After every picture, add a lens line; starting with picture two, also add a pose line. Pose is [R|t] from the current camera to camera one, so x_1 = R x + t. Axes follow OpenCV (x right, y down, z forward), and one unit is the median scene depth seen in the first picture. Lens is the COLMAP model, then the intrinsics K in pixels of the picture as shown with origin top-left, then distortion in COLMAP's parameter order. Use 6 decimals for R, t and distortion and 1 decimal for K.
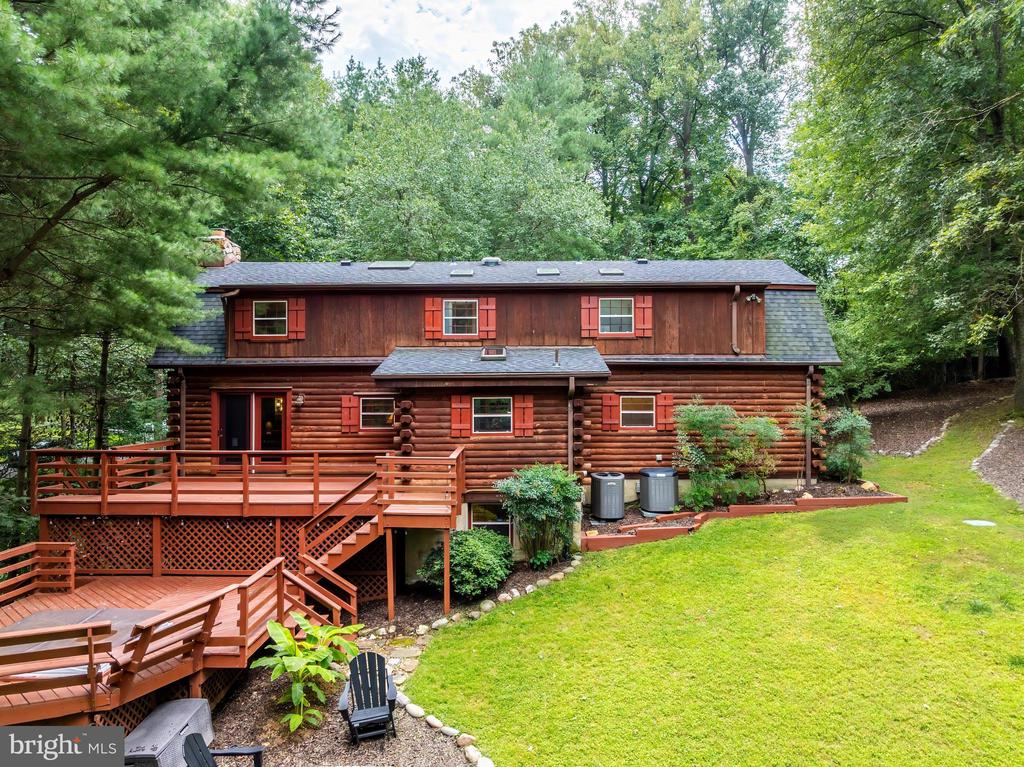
lens RADIAL K [[723.1, 0, 509.9], [0, 723.1, 387.9], [0, 0, 1]] dist [-0.037403, -0.001921]
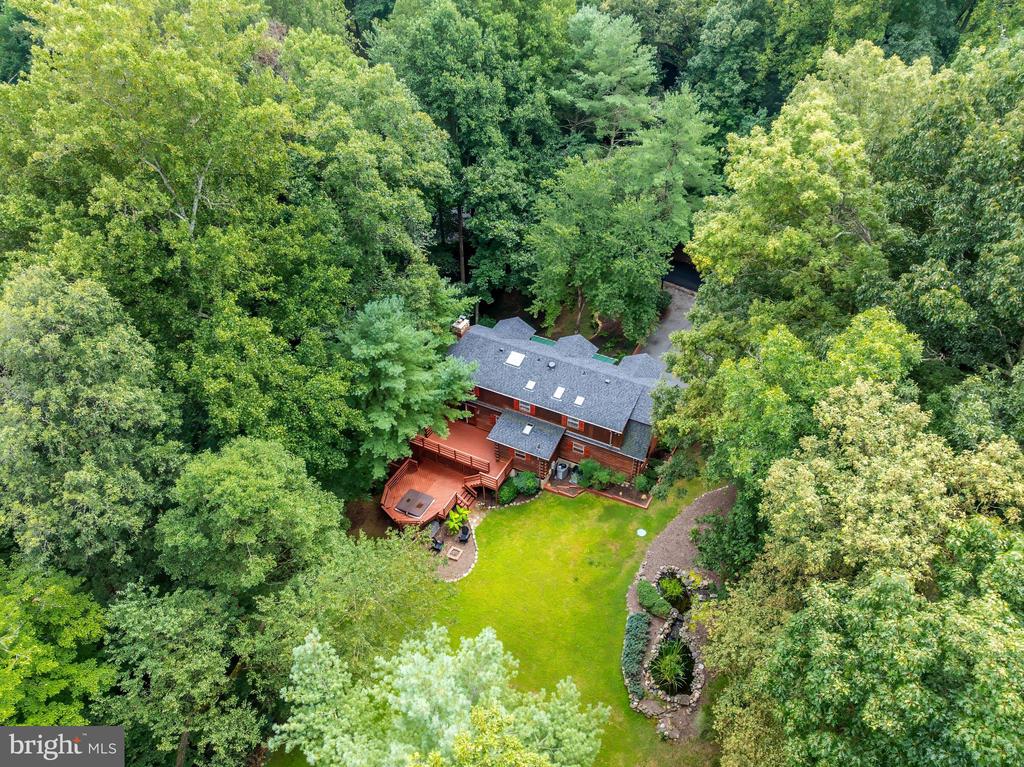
lens RADIAL K [[723.1, 0, 509.9], [0, 723.1, 387.9], [0, 0, 1]] dist [-0.037403, -0.001921]
pose [[0.884019, 0.287326, -0.368720, 0.954772], [0.017577, 0.767798, 0.640451, -2.068651], [0.467120, -0.572652, 0.673697, -0.986655]]
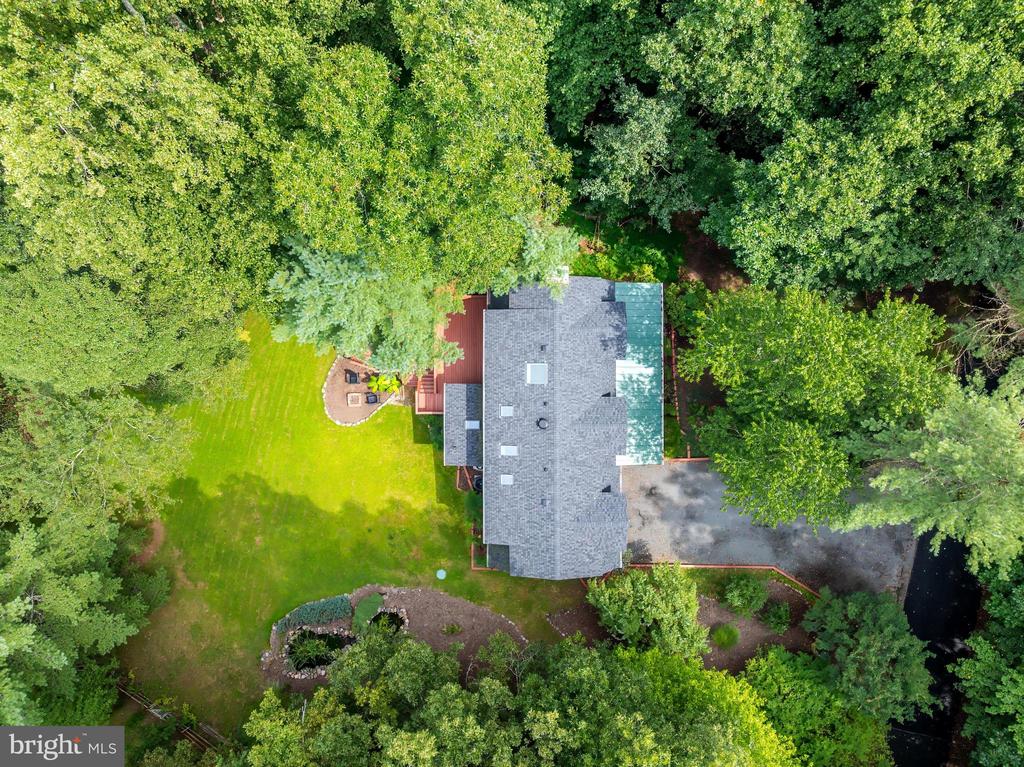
lens RADIAL K [[723.1, 0, 509.9], [0, 723.1, 387.9], [0, 0, 1]] dist [-0.037403, -0.001921]
pose [[0.002758, 0.999902, -0.013742, -0.115374], [0.016231, 0.013696, 0.999774, -2.504033], [0.999864, -0.002980, -0.016192, 1.113789]]
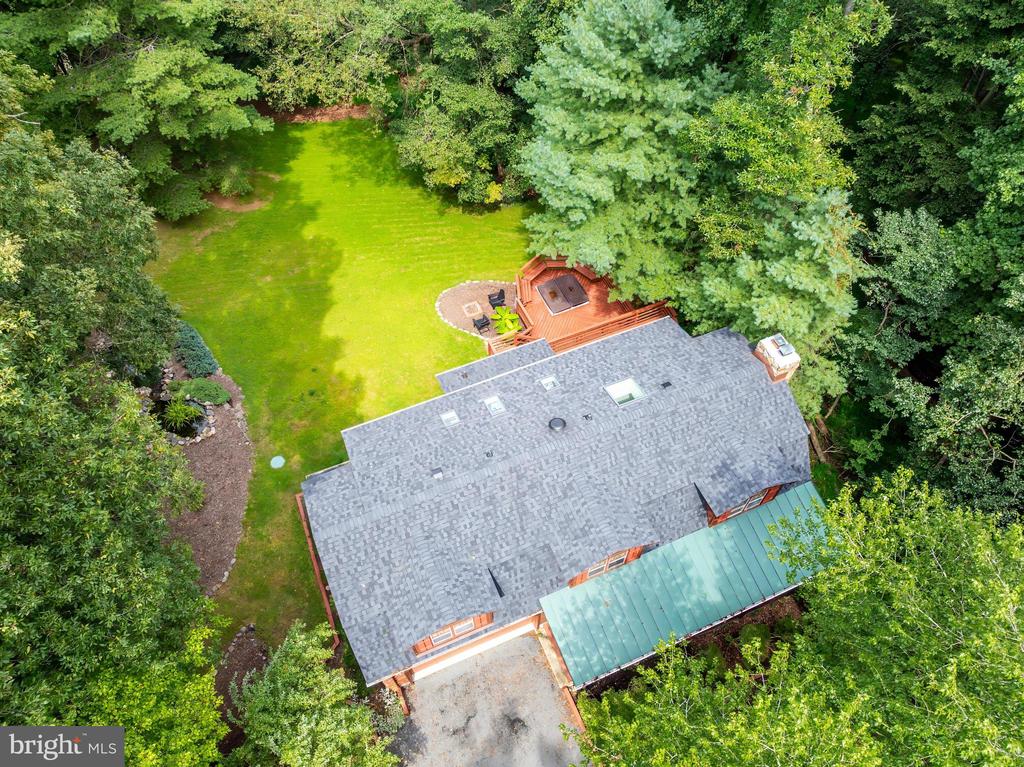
lens RADIAL K [[723.1, 0, 509.9], [0, 723.1, 387.9], [0, 0, 1]] dist [-0.037403, -0.001921]
pose [[-0.919725, 0.337452, -0.200579, 0.303212], [0.007980, 0.526913, 0.849882, -1.438229], [0.392482, 0.780057, -0.487308, 1.763154]]
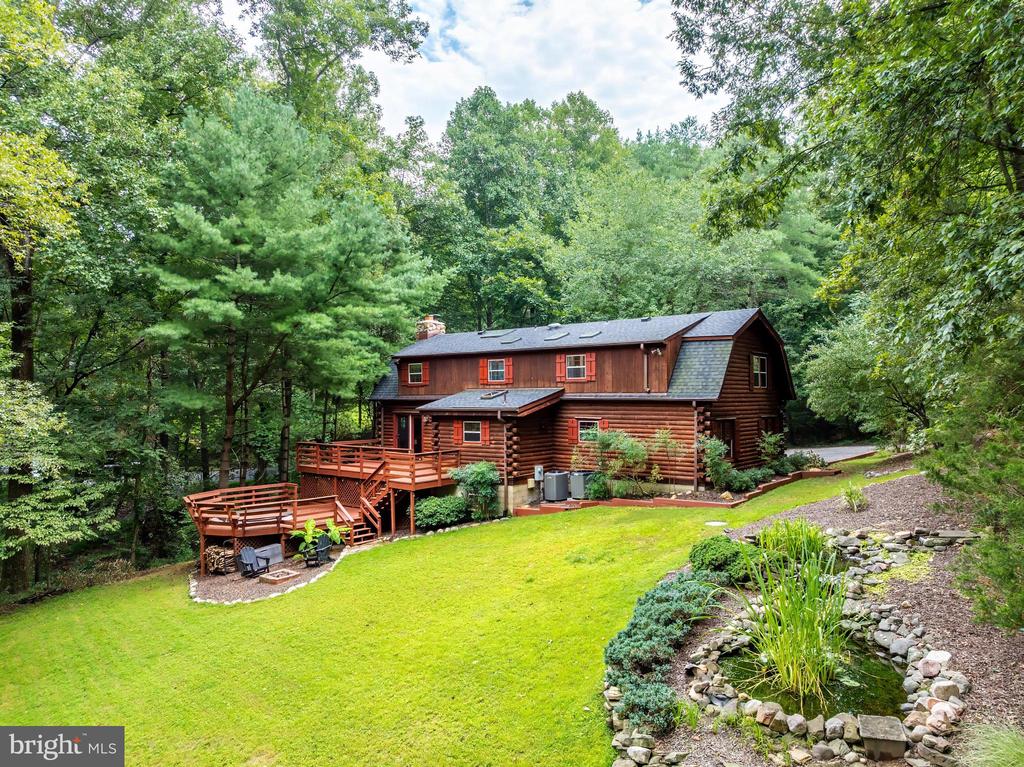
lens RADIAL K [[723.1, 0, 509.9], [0, 723.1, 387.9], [0, 0, 1]] dist [-0.037403, -0.001921]
pose [[0.778393, -0.008102, -0.627726, 0.983566], [0.007776, 0.999964, -0.003264, -0.052910], [0.627730, -0.002340, 0.778428, -0.250792]]
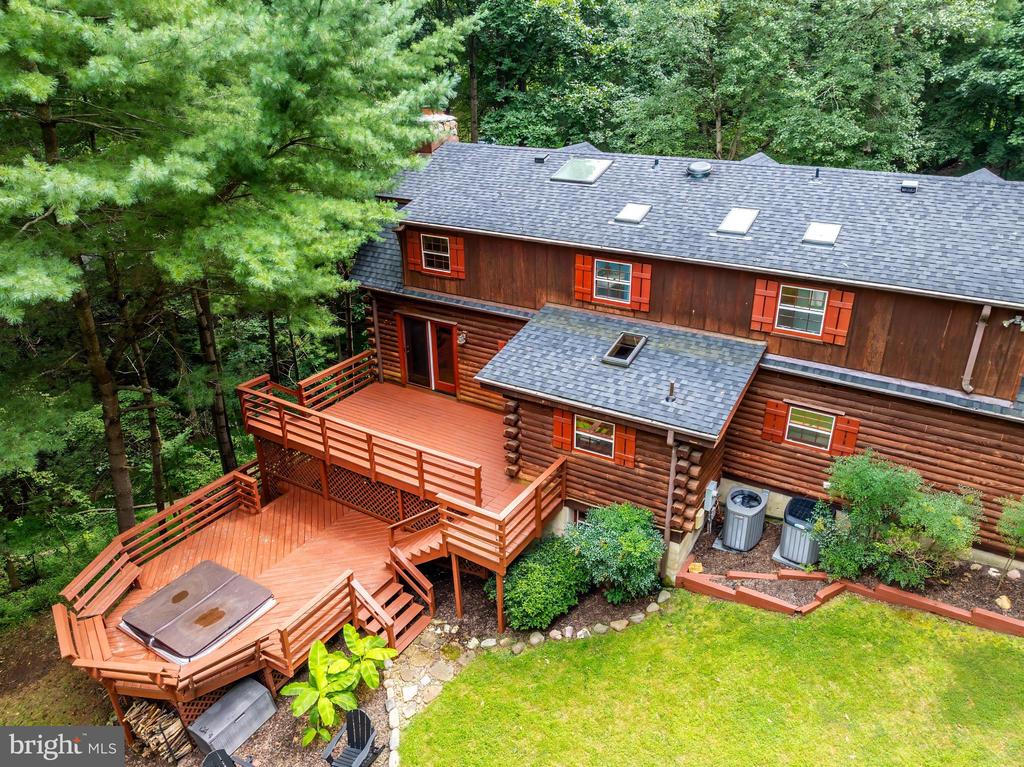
lens RADIAL K [[723.1, 0, 509.9], [0, 723.1, 387.9], [0, 0, 1]] dist [-0.037403, -0.001921]
pose [[0.847427, 0.216282, -0.484861, 0.272709], [0.017968, 0.901052, 0.433338, -0.359513], [0.530608, -0.375934, 0.759690, 0.238425]]
